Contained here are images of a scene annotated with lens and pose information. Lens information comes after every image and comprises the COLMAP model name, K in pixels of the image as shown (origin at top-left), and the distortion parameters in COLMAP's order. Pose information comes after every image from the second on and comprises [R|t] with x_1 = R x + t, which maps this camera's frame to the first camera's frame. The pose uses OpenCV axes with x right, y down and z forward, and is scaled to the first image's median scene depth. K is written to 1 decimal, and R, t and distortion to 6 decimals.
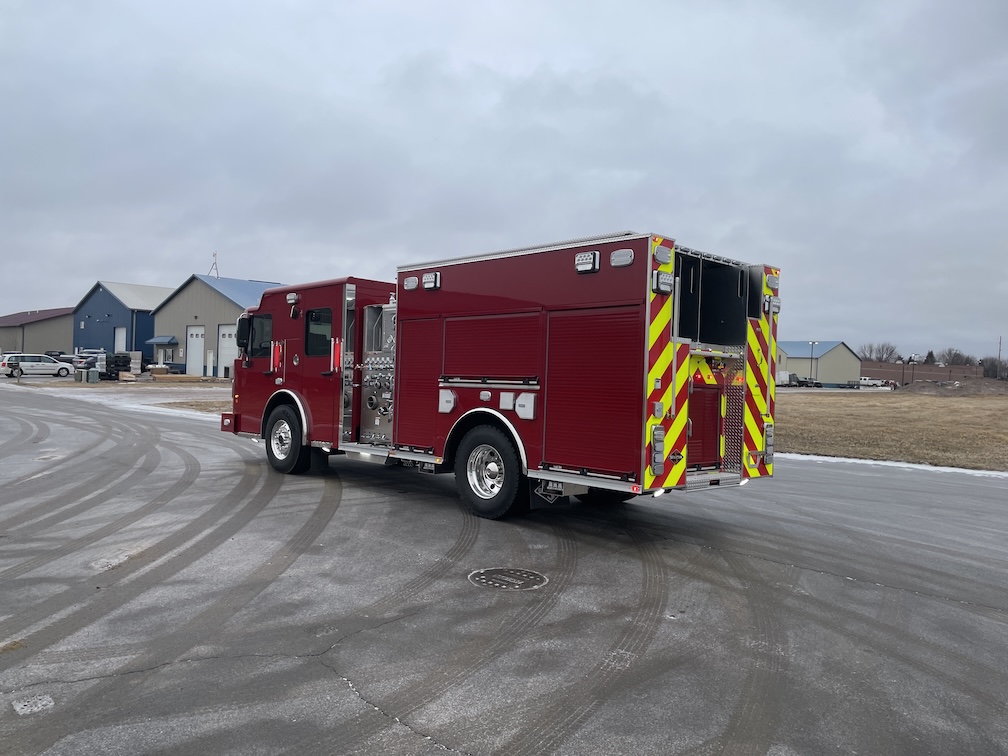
lens RADIAL K [[787.9, 0, 501.6], [0, 787.9, 347.1], [0, 0, 1]] dist [0.007863, -0.004144]
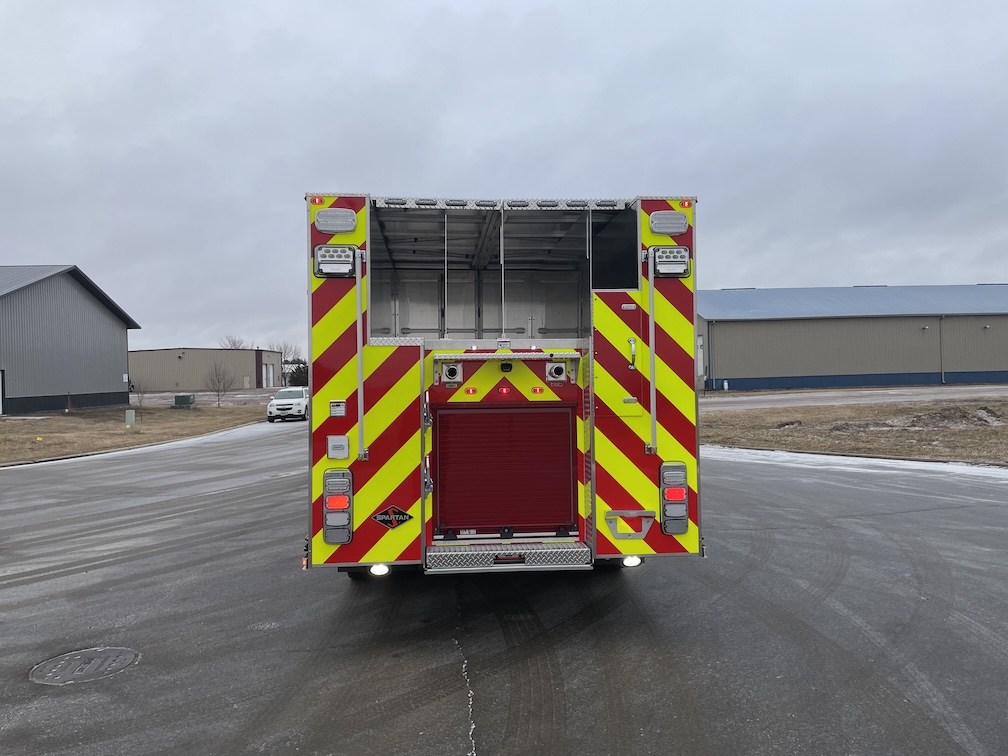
lens RADIAL K [[787.9, 0, 501.6], [0, 787.9, 347.1], [0, 0, 1]] dist [0.007863, -0.004144]
pose [[0.777082, -0.075140, -0.624898, 0.654395], [0.068319, 0.997052, -0.034932, 0.023727], [0.625681, -0.015547, 0.779924, 0.495268]]
